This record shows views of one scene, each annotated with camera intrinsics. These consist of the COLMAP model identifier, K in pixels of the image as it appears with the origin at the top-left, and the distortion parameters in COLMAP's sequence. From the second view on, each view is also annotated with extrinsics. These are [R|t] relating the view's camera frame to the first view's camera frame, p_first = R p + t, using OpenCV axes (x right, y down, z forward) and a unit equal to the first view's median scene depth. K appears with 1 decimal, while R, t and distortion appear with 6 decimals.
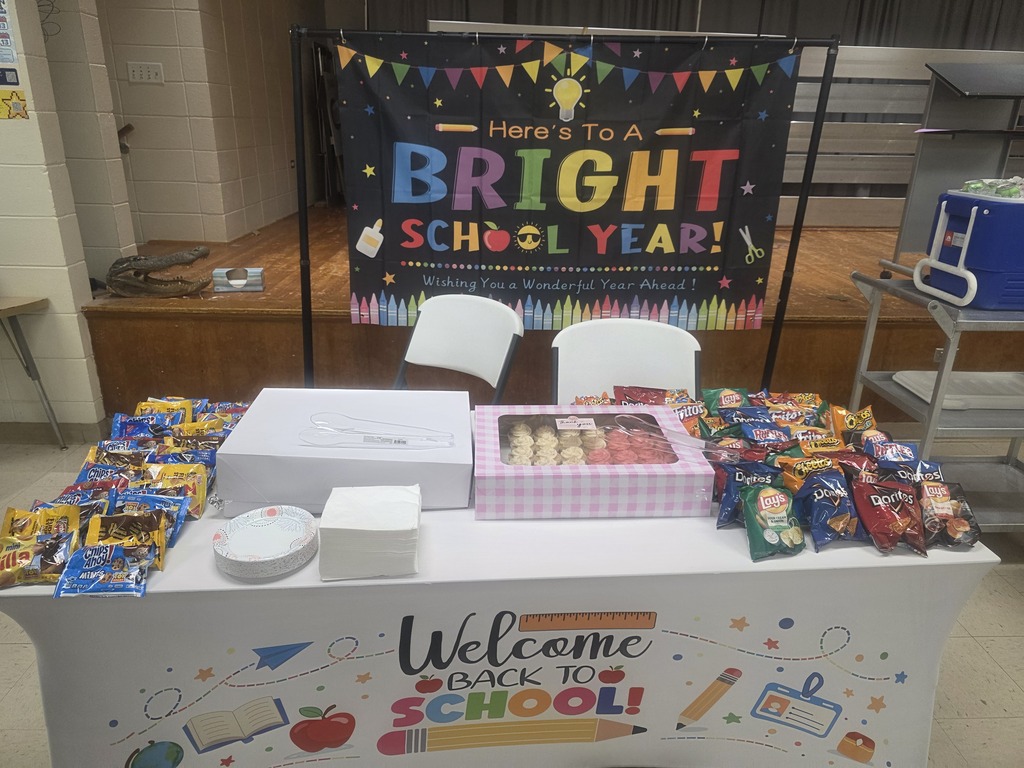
lens RADIAL K [[700.6, 0, 511.3], [0, 700.6, 384.3], [0, 0, 1]] dist [0.010237, -0.004828]
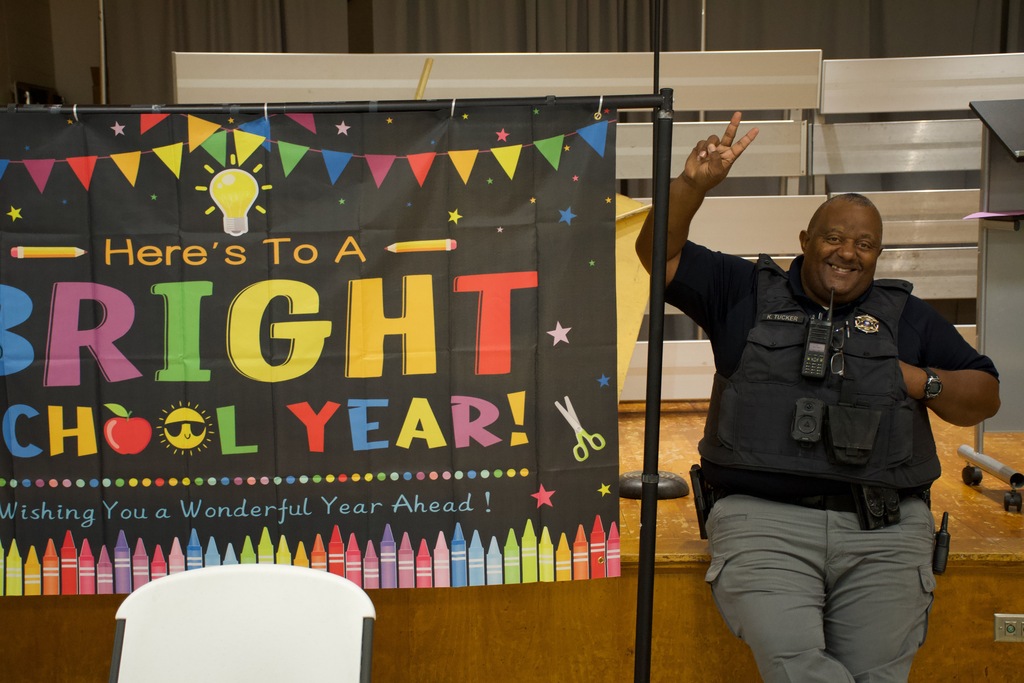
lens RADIAL K [[1447.4, 0, 512.2], [0, 1447.4, 342.2], [0, 0, 1]] dist [0.121505, 0.000000]
pose [[0.998916, -0.031763, -0.034032, 0.342081], [0.022151, 0.967309, -0.252632, 0.029026], [0.040944, 0.251605, 0.966964, -0.158113]]
